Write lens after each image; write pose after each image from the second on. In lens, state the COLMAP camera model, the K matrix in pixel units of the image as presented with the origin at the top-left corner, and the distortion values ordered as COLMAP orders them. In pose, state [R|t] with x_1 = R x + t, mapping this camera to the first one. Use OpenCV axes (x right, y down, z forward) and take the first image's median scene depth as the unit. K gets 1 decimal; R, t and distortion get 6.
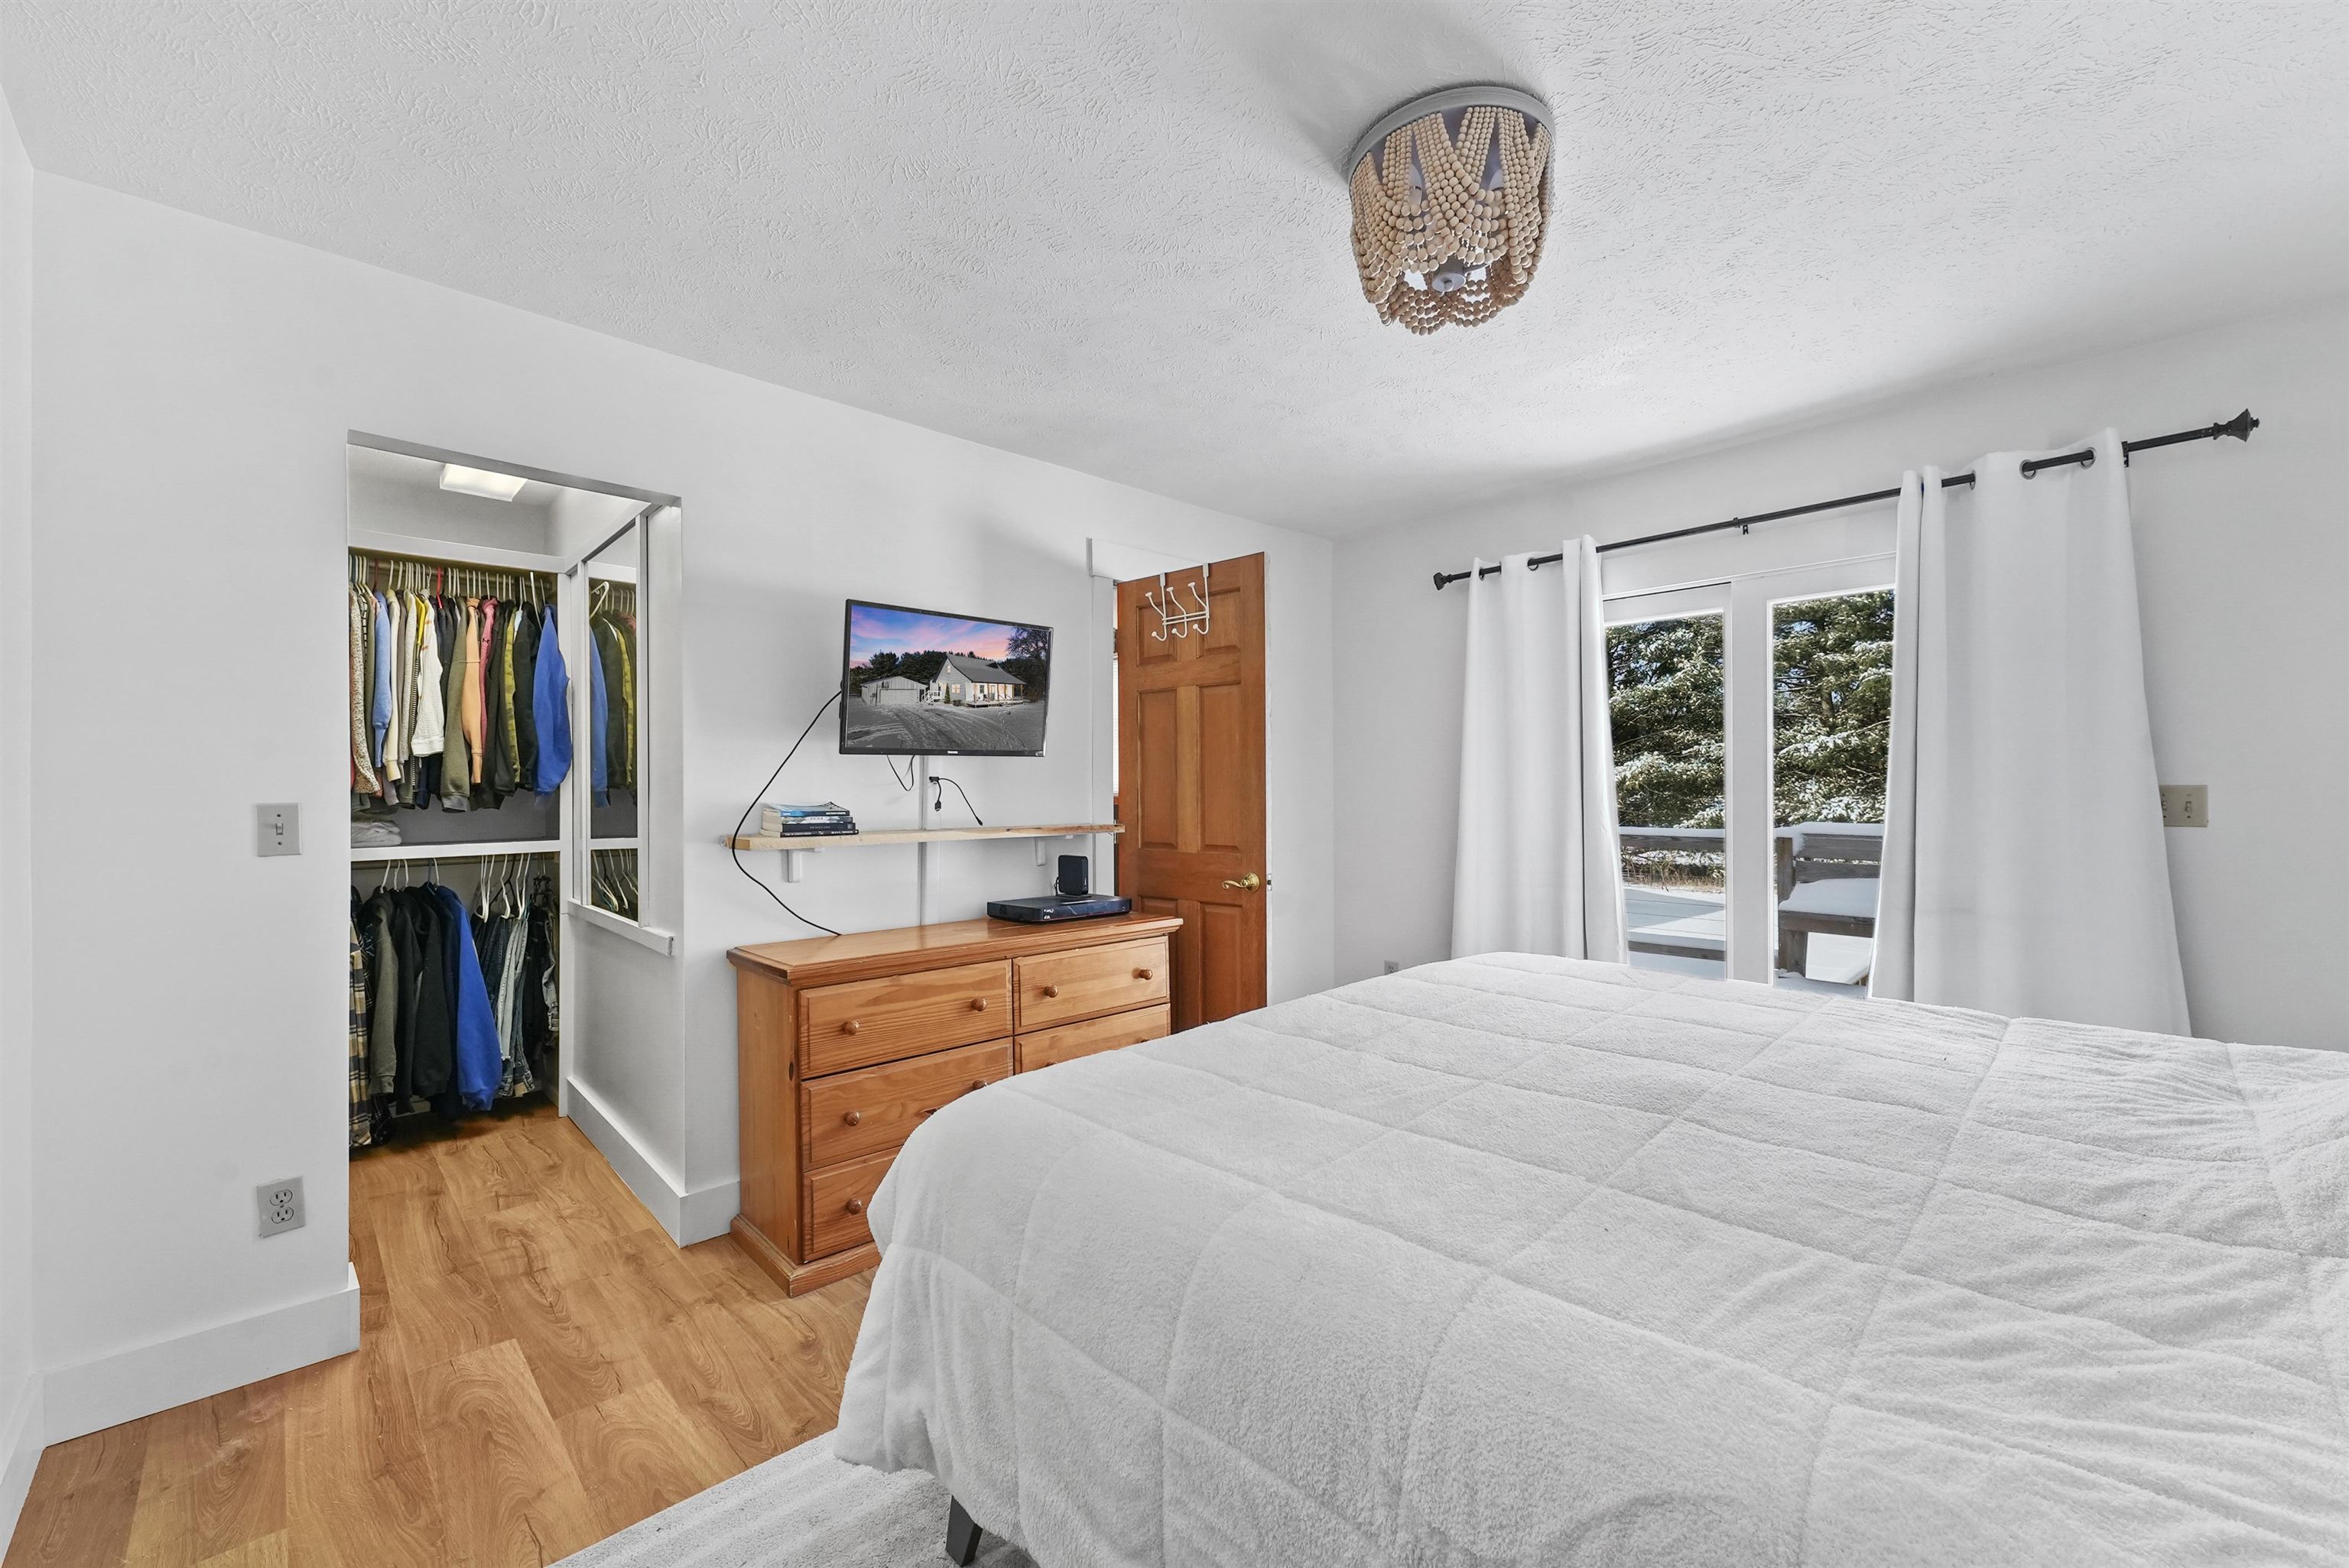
lens RADIAL K [[943.9, 0, 1181.0], [0, 943.9, 787.0], [0, 0, 1]] dist [0.004591, 0.000372]
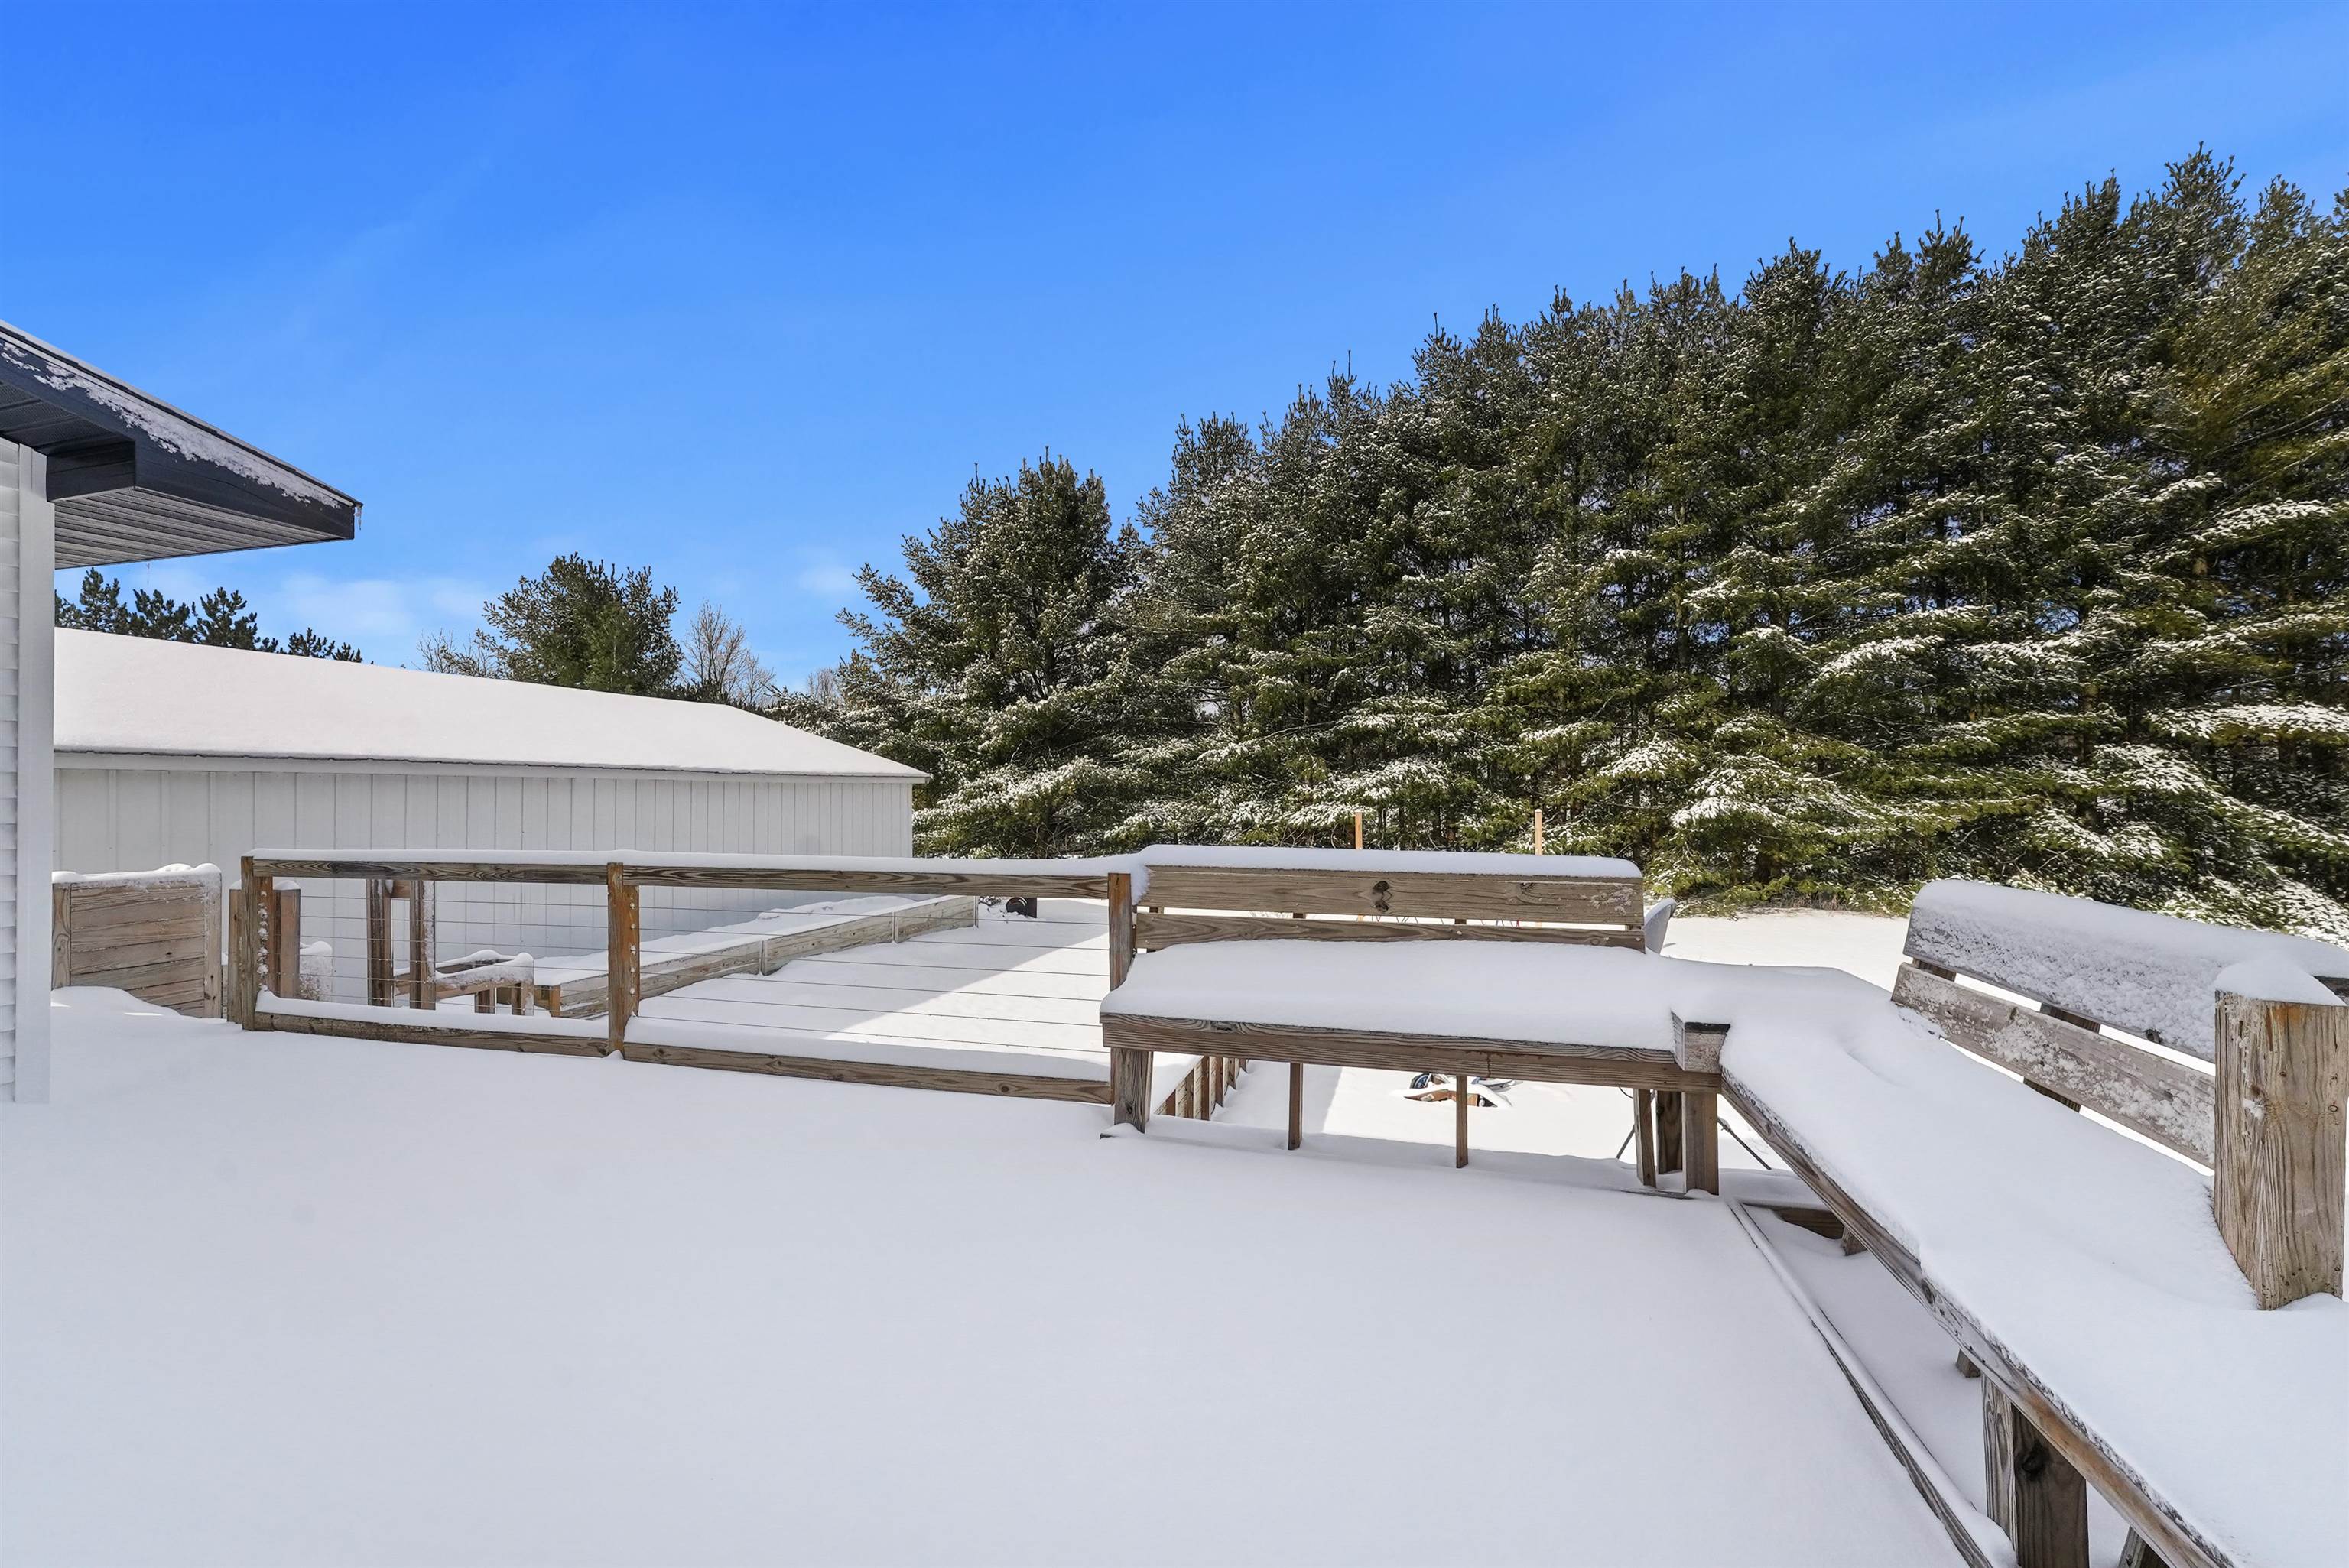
lens RADIAL K [[943.9, 0, 1176.7], [0, 943.9, 783.1], [0, 0, 1]] dist [0.004591, 0.000372]
pose [[0.864310, 0.005264, 0.502932, 0.099997], [0.000462, 0.999936, -0.011261, 0.001635], [-0.502960, 0.009965, 0.864252, 0.128900]]
